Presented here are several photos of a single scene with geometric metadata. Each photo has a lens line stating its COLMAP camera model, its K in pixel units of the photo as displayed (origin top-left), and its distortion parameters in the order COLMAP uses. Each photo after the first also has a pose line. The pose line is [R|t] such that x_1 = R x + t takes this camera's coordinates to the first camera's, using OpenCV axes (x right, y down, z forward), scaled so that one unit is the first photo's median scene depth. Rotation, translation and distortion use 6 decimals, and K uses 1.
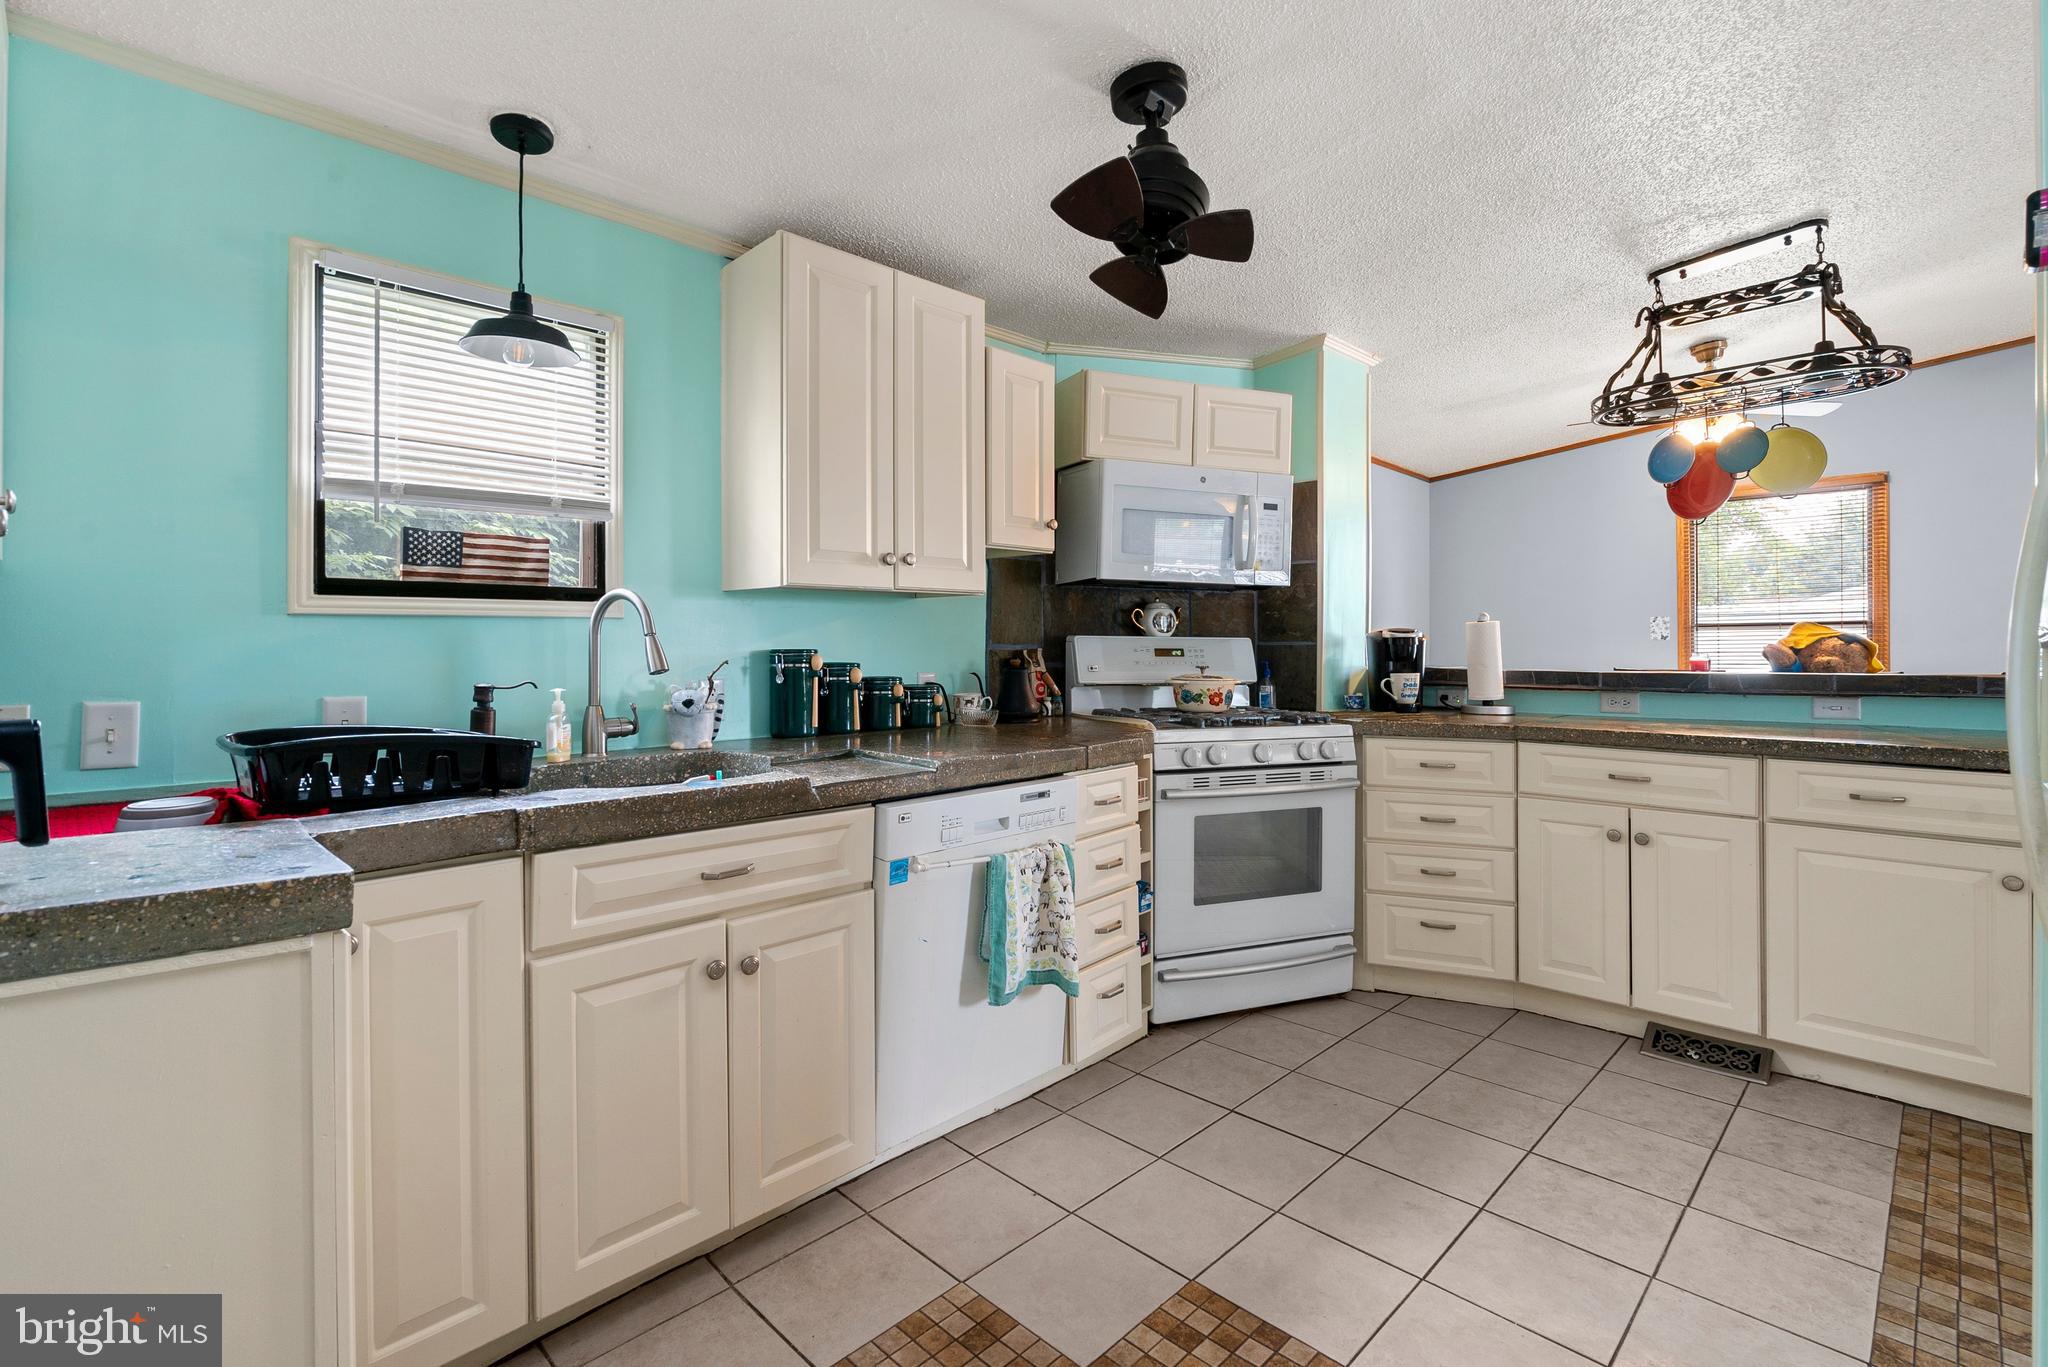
lens RADIAL K [[945.7, 0, 1030.2], [0, 945.7, 647.9], [0, 0, 1]] dist [-0.003078, 0.002859]
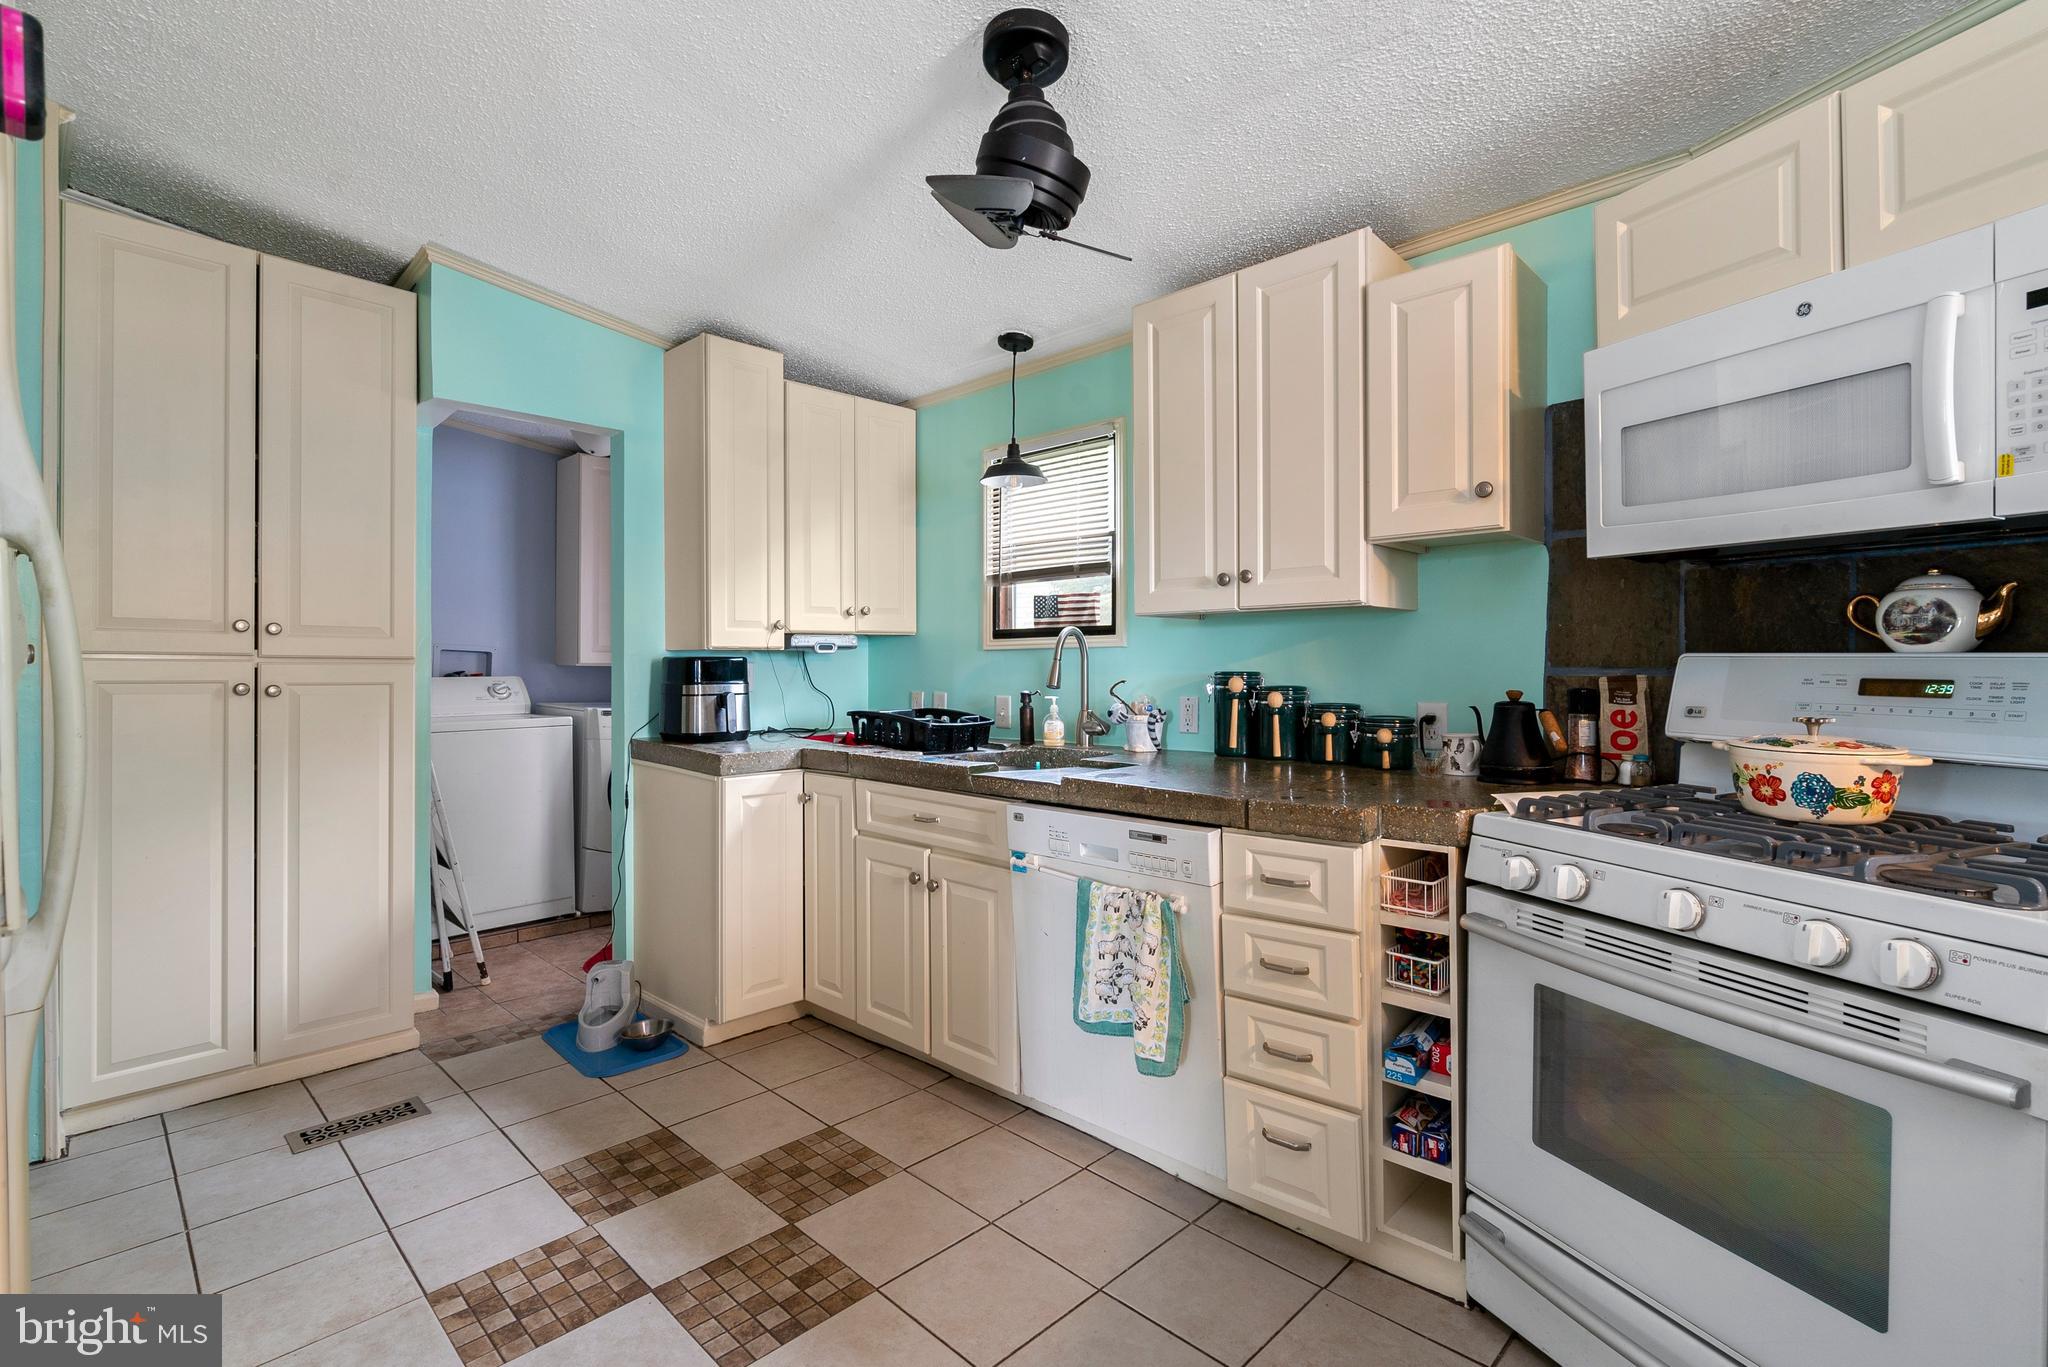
lens RADIAL K [[945.7, 0, 1015.9], [0, 945.7, 666.9], [0, 0, 1]] dist [-0.003078, 0.002859]
pose [[0.001015, 0.005989, -0.999982, 0.744257], [-0.000496, 0.999982, 0.005989, -0.009496], [0.999999, 0.000490, 0.001018, 0.715037]]
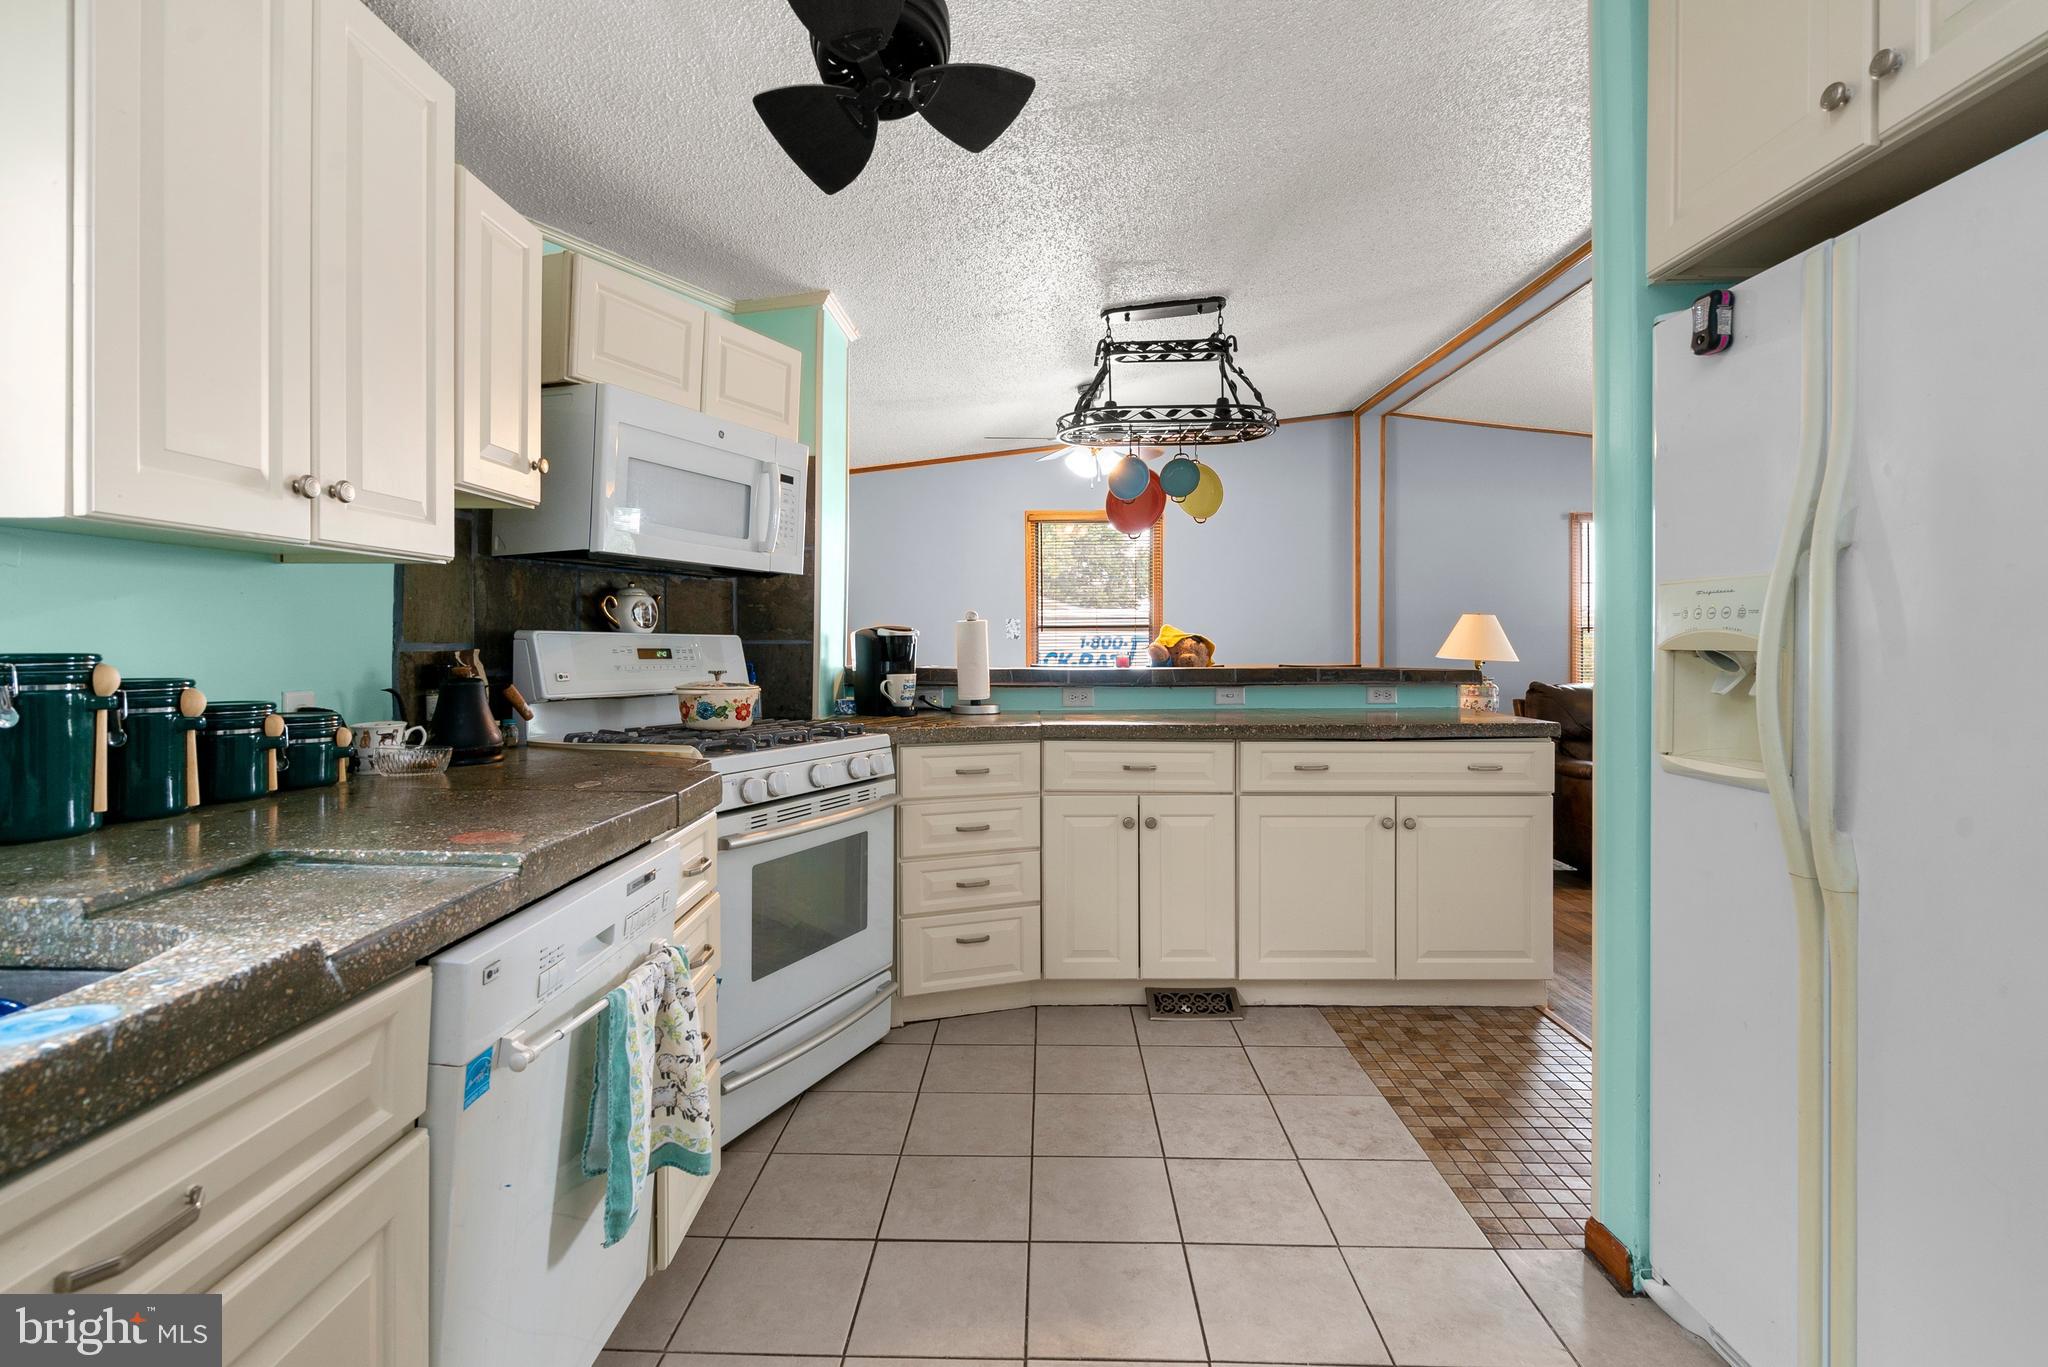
lens RADIAL K [[945.7, 0, 1020.3], [0, 945.7, 644.6], [0, 0, 1]] dist [-0.003078, 0.002859]
pose [[0.730613, 0.000305, 0.682792, -0.199442], [0.000109, 1.000000, -0.000564, -0.002653], [-0.682792, 0.000487, 0.730613, 0.294723]]
